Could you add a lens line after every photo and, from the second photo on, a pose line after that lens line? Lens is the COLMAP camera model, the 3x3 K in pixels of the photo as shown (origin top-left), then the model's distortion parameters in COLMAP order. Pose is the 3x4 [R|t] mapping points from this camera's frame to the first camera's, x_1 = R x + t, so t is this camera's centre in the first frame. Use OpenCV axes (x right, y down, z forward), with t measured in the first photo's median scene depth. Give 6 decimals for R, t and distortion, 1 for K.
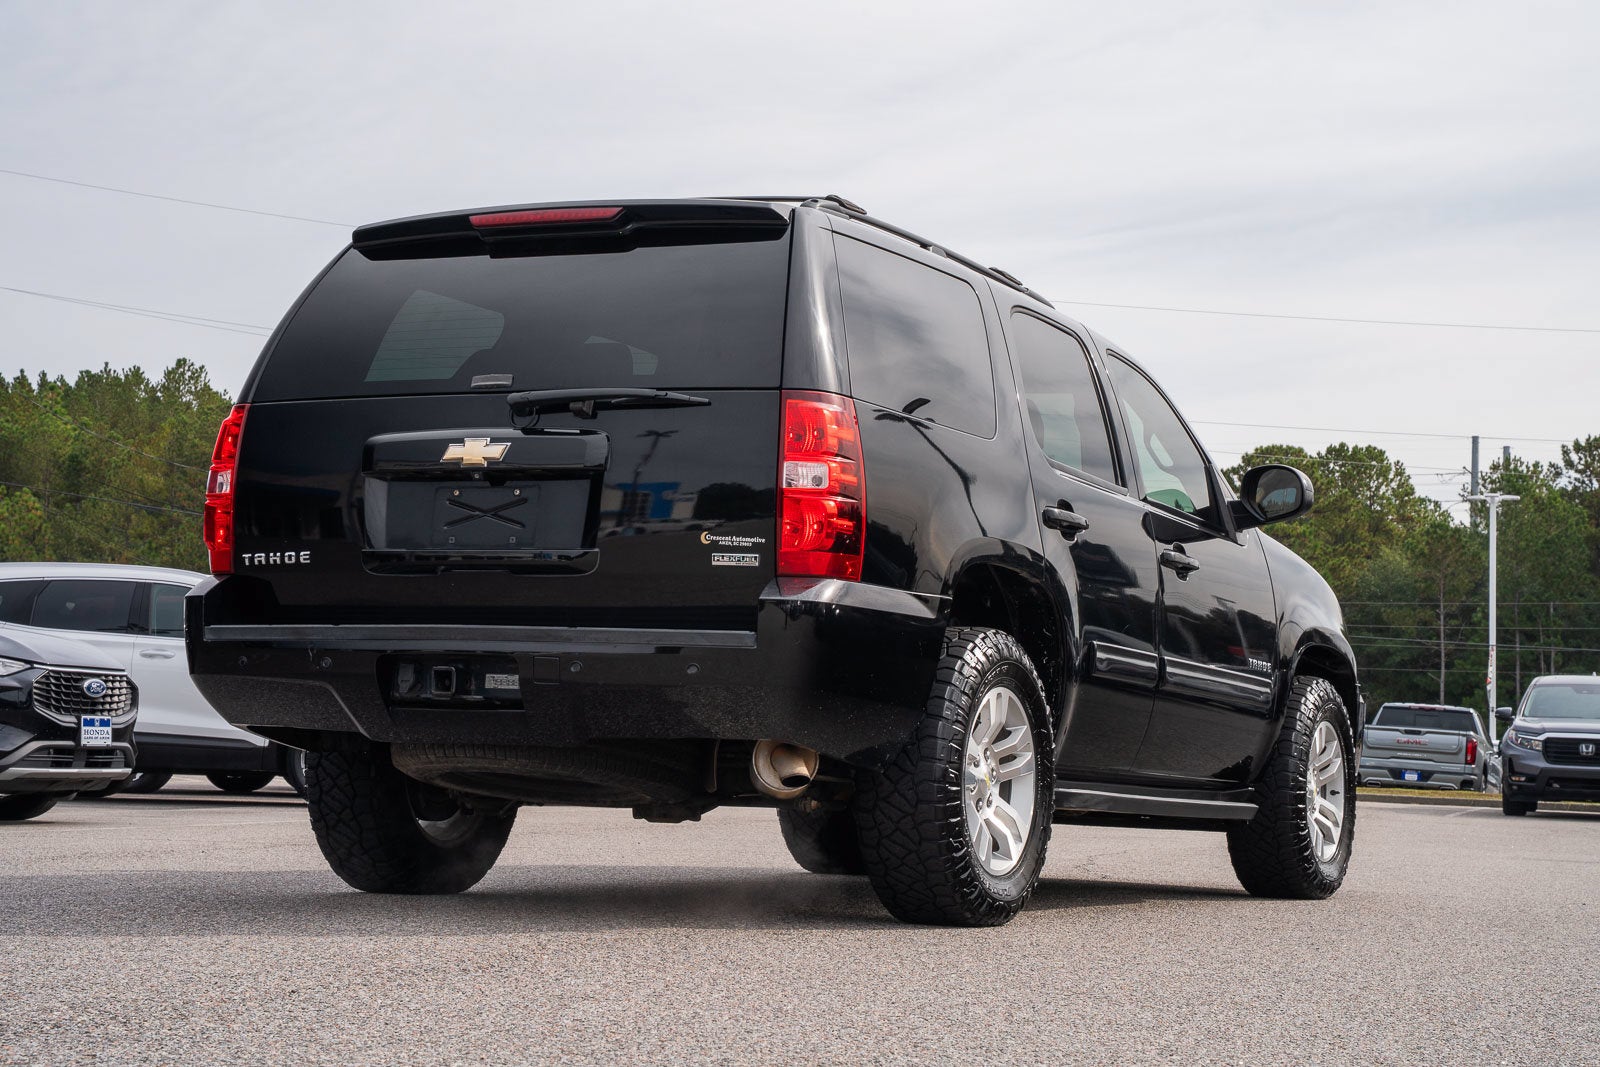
lens RADIAL K [[2832.2, 0, 799.2], [0, 2832.2, 564.1], [0, 0, 1]] dist [0.297064, 0.012333]
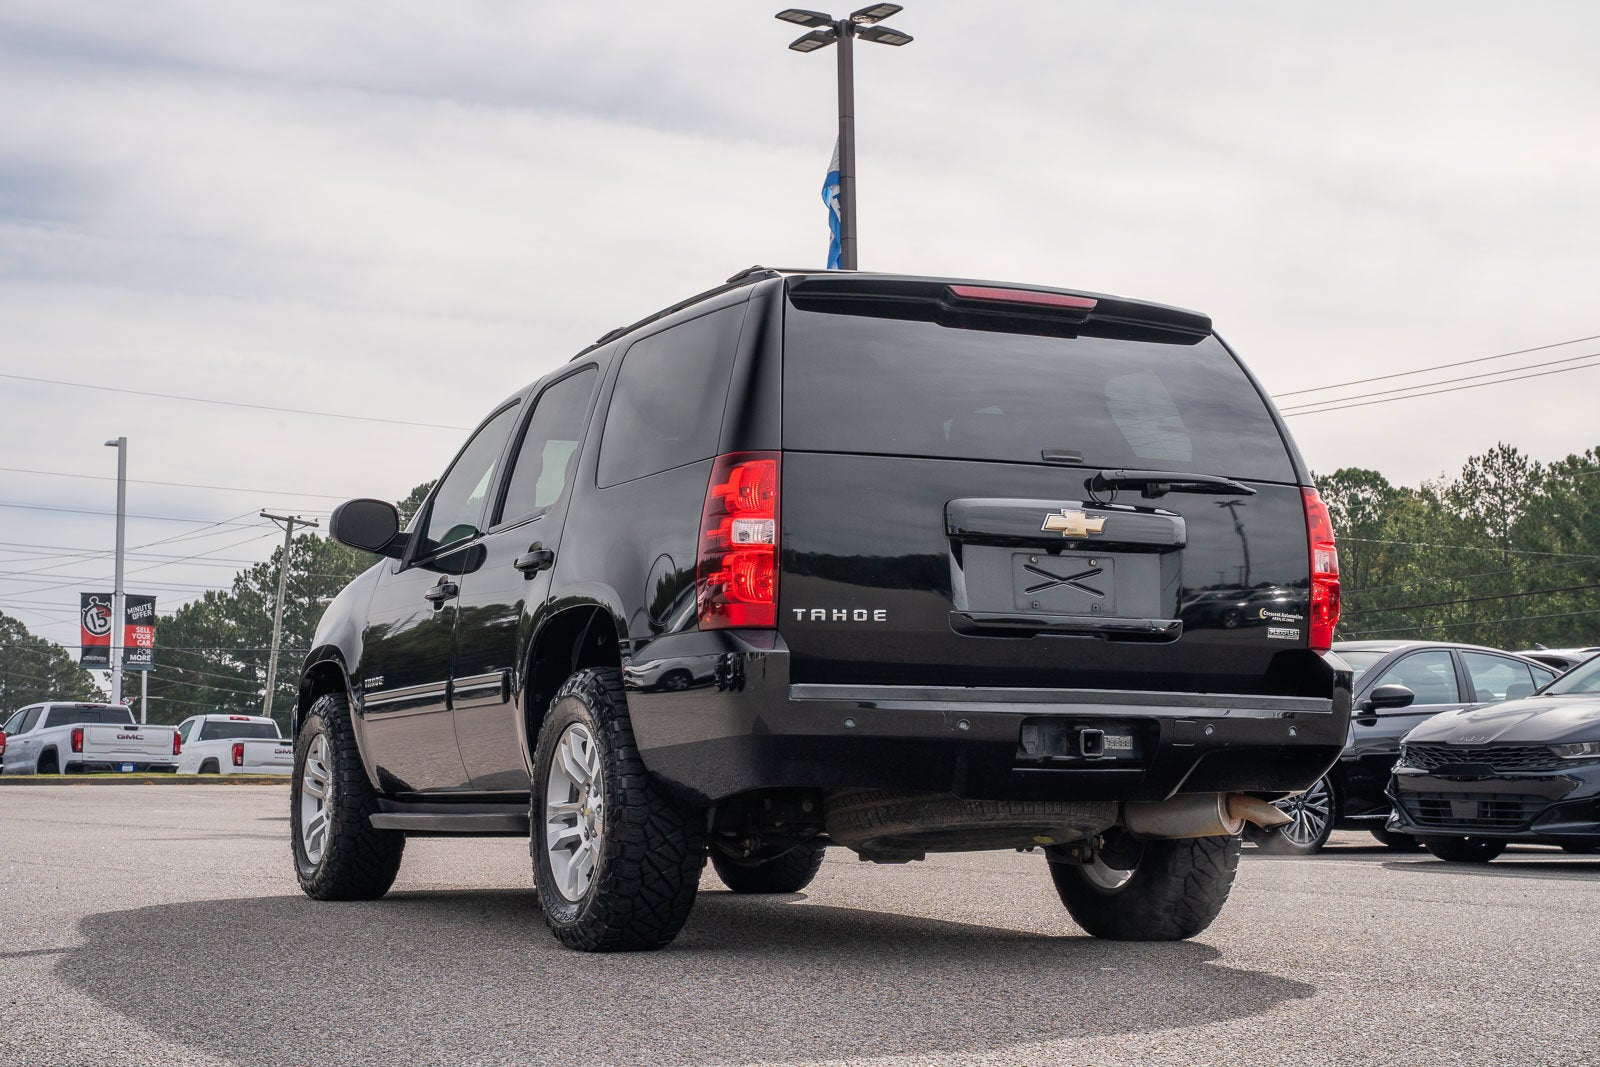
lens RADIAL K [[2547.9, 0, 803.5], [0, 2547.9, 573.8], [0, 0, 1]] dist [0.195699, 0.019417]
pose [[0.632725, 0.030836, 0.773762, -0.093104], [-0.042567, 0.999081, -0.005006, -0.001203], [-0.773206, -0.029769, 0.633456, 0.049173]]
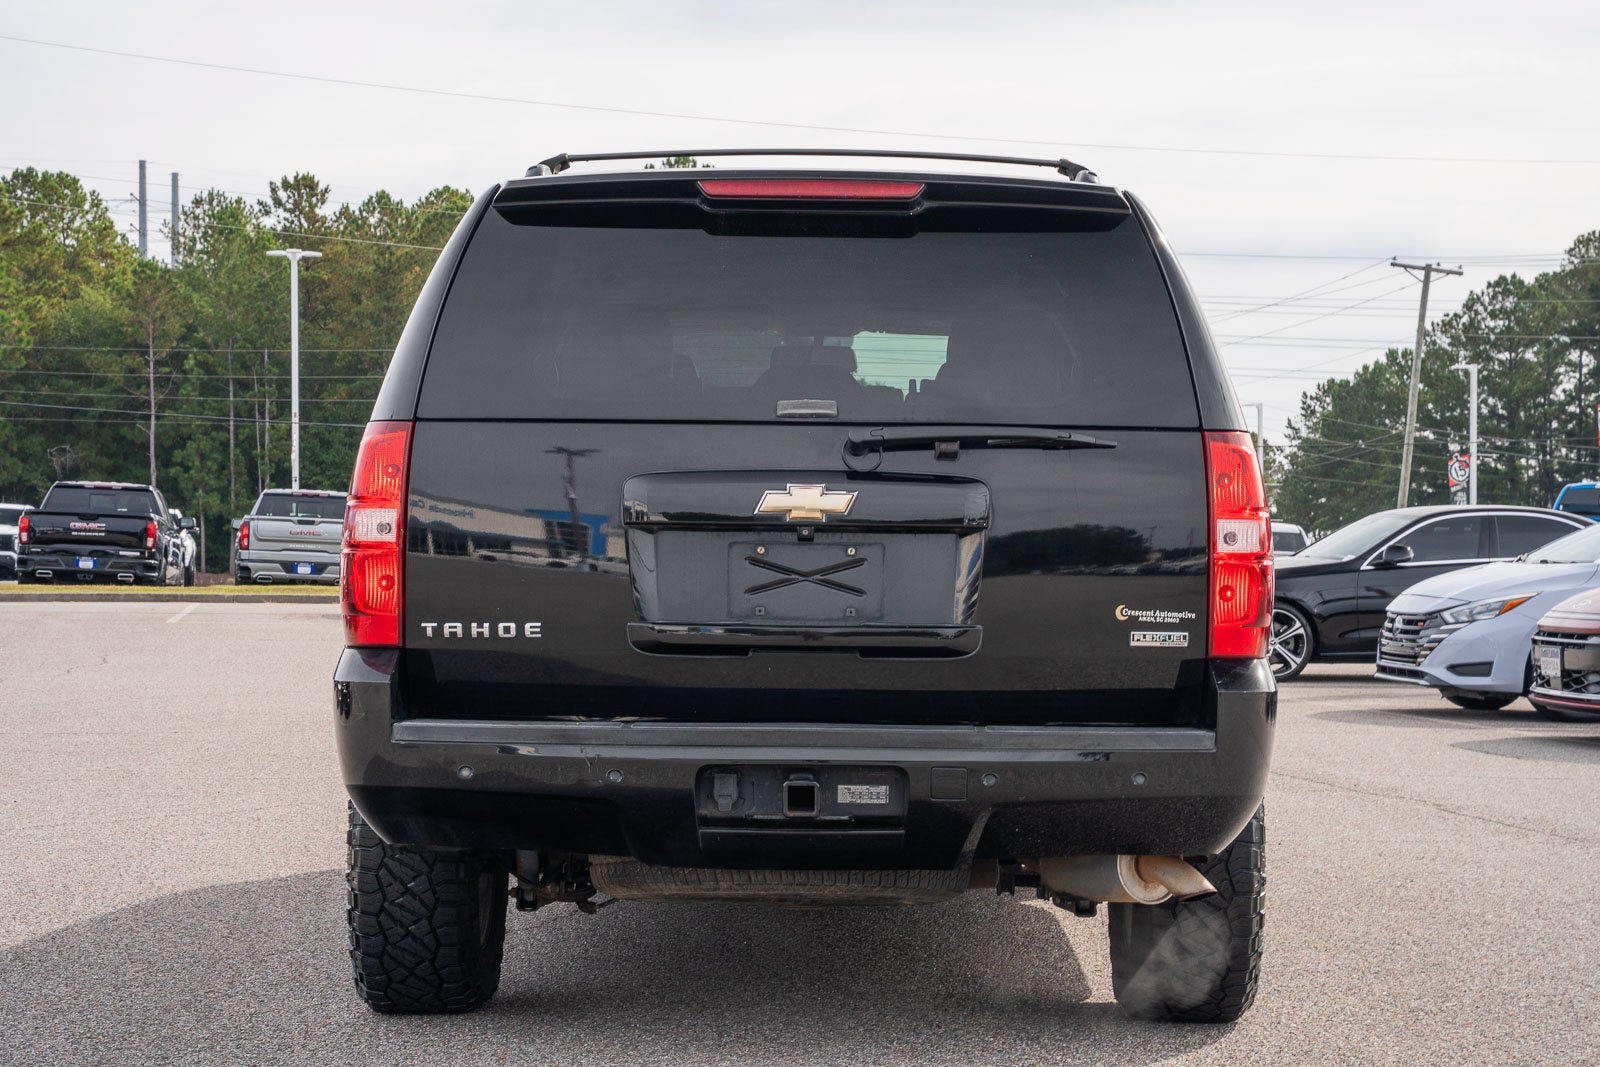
lens RADIAL K [[3034.7, 0, 801.4], [0, 3034.7, 574.2], [0, 0, 1]] dist [0.265334, 0.106780]
pose [[0.898872, -0.030333, 0.437160, -0.049562], [-0.009811, 0.995958, 0.089278, -0.009700], [-0.438101, -0.084538, 0.894942, 0.025369]]
